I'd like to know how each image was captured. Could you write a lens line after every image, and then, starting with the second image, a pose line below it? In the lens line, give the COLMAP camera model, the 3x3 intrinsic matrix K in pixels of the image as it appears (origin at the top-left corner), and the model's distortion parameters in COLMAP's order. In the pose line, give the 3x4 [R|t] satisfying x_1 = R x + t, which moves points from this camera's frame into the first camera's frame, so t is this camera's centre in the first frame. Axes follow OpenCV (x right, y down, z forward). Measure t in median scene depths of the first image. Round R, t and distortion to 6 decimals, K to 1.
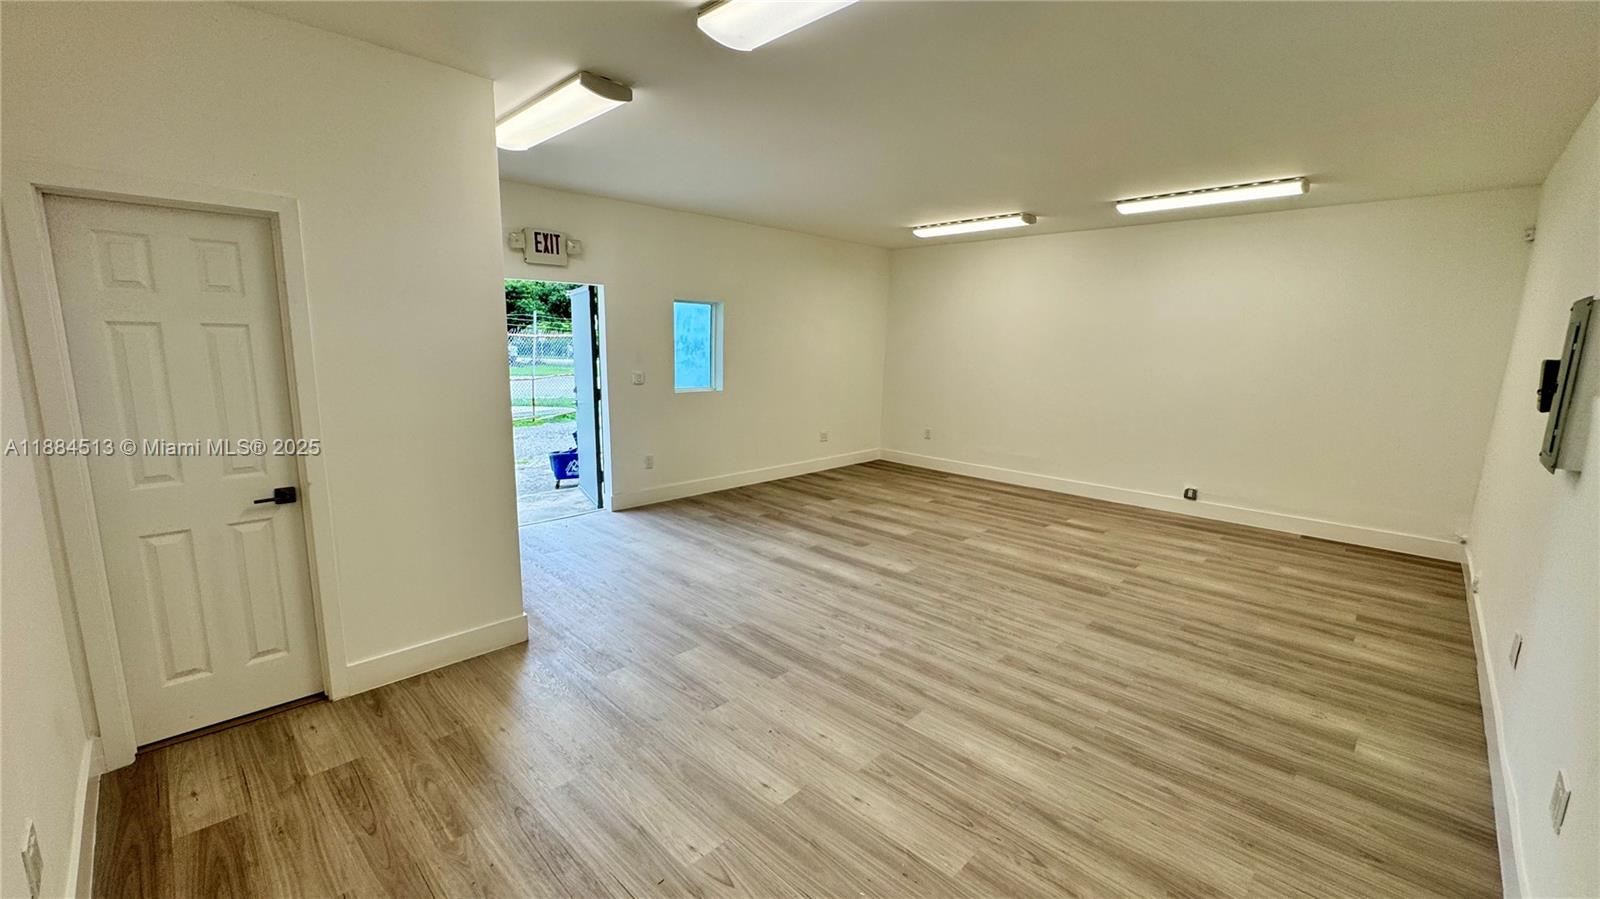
lens RADIAL K [[639.5, 0, 804.6], [0, 639.5, 447.6], [0, 0, 1]] dist [-0.005236, 0.000848]
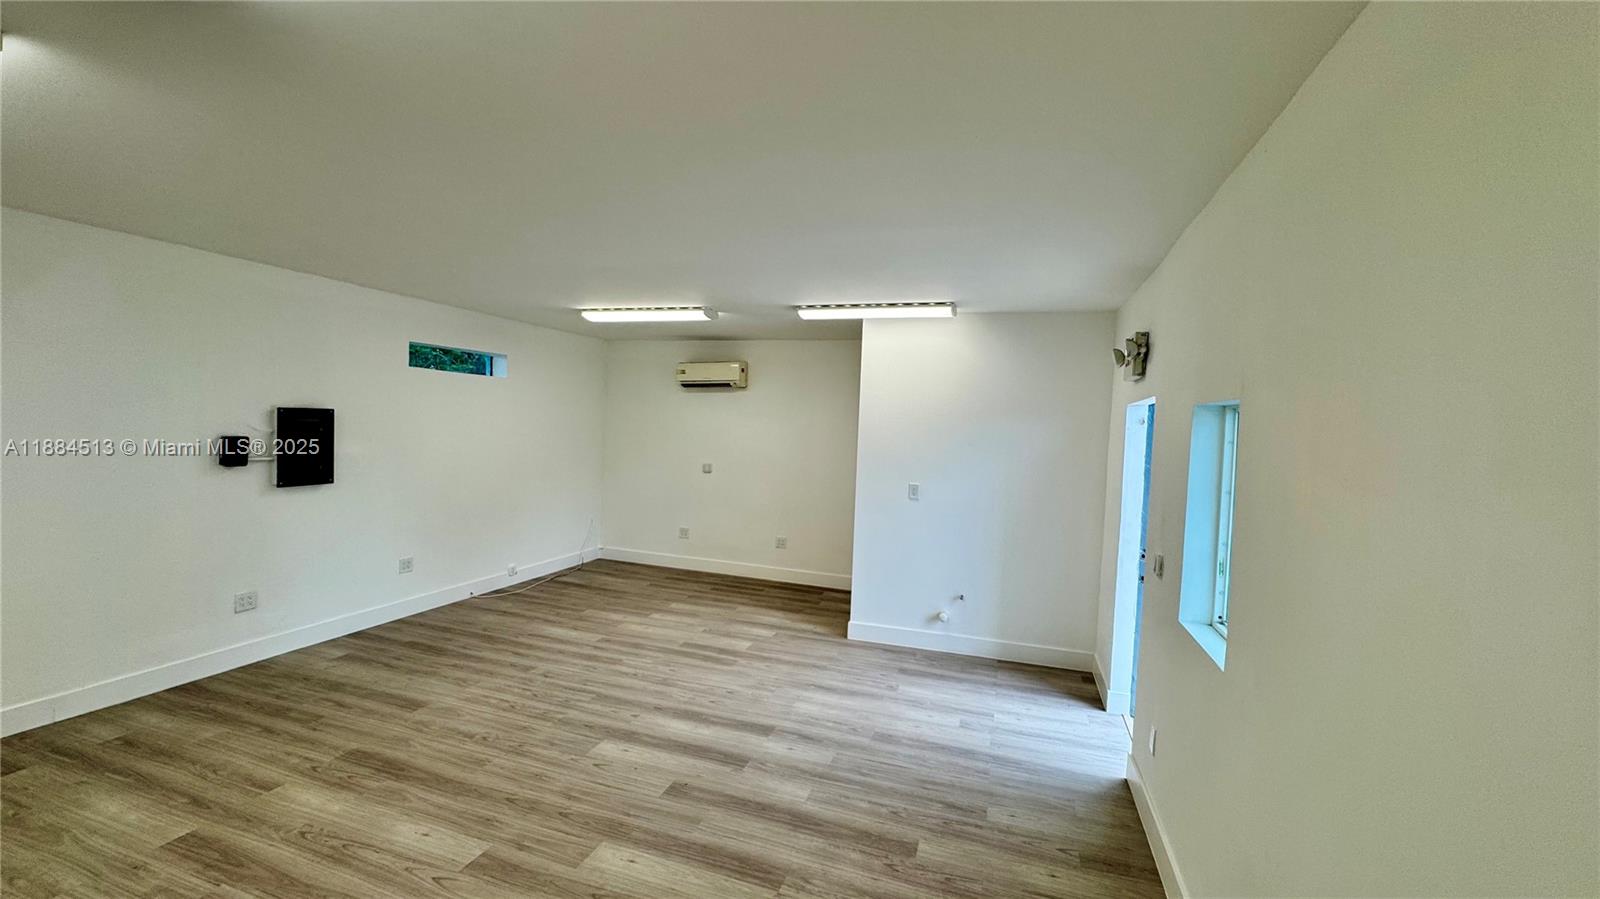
lens RADIAL K [[639.5, 0, 801.8], [0, 639.5, 447.4], [0, 0, 1]] dist [-0.005236, 0.000848]
pose [[-0.899567, -0.038630, -0.435072, 0.347904], [-0.129137, 0.975074, 0.180429, -0.396101], [0.417257, 0.218492, -0.882133, 2.027230]]
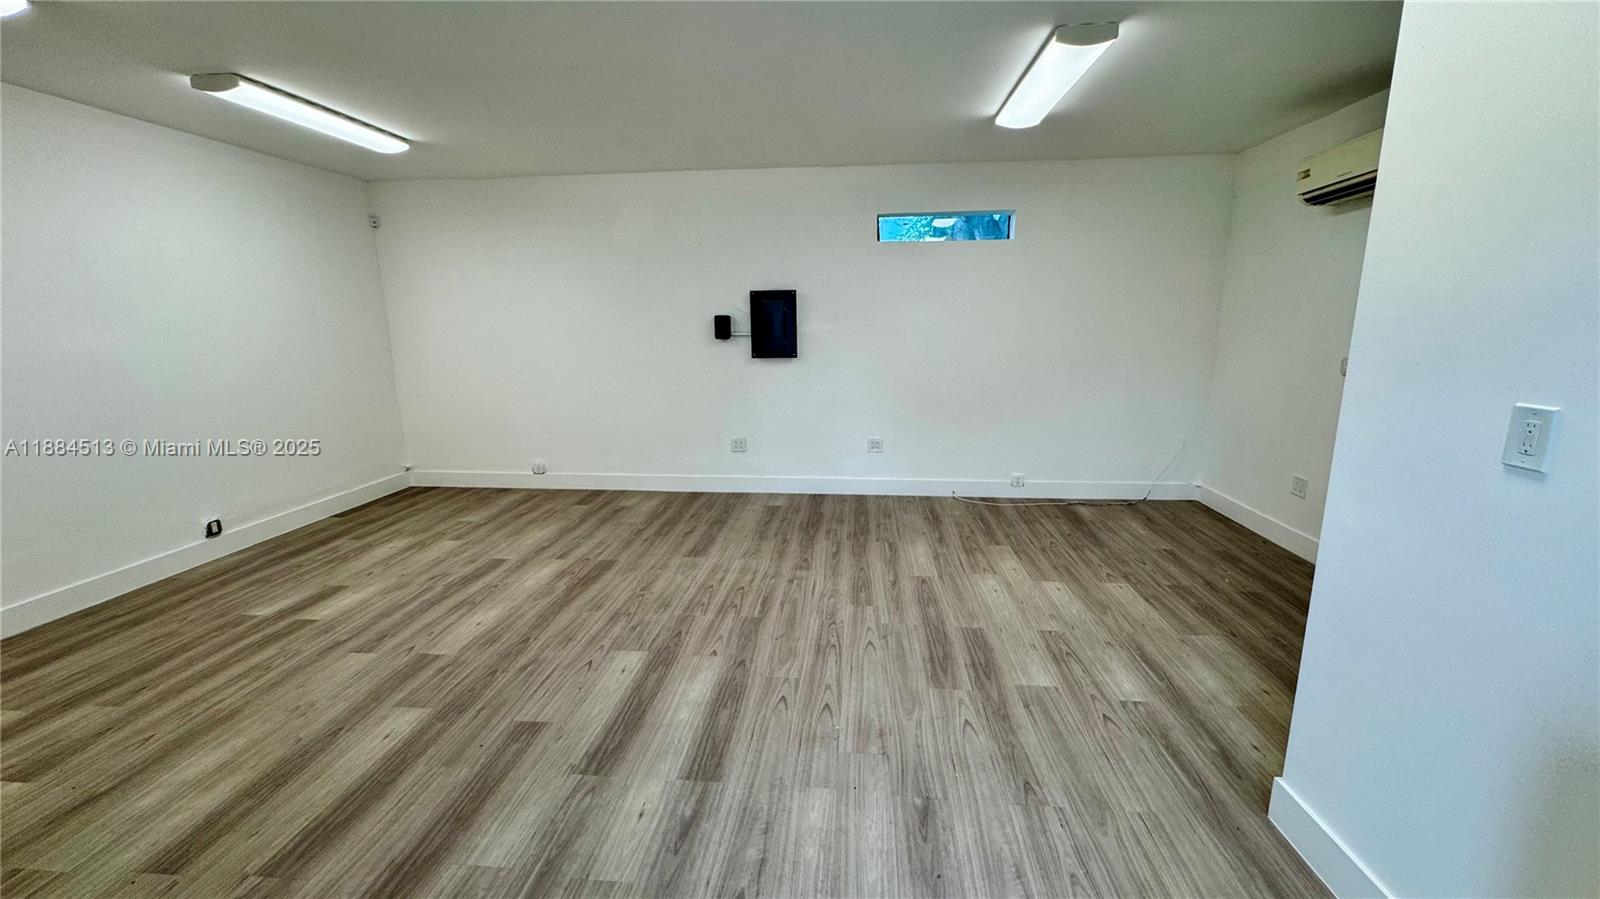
lens RADIAL K [[639.5, 0, 797.0], [0, 639.5, 449.2], [0, 0, 1]] dist [-0.005236, 0.000848]
pose [[-0.623198, -0.167659, 0.763881, -0.495440], [0.128980, 0.941341, 0.311835, -0.230096], [-0.771355, 0.292861, -0.565017, 1.404320]]
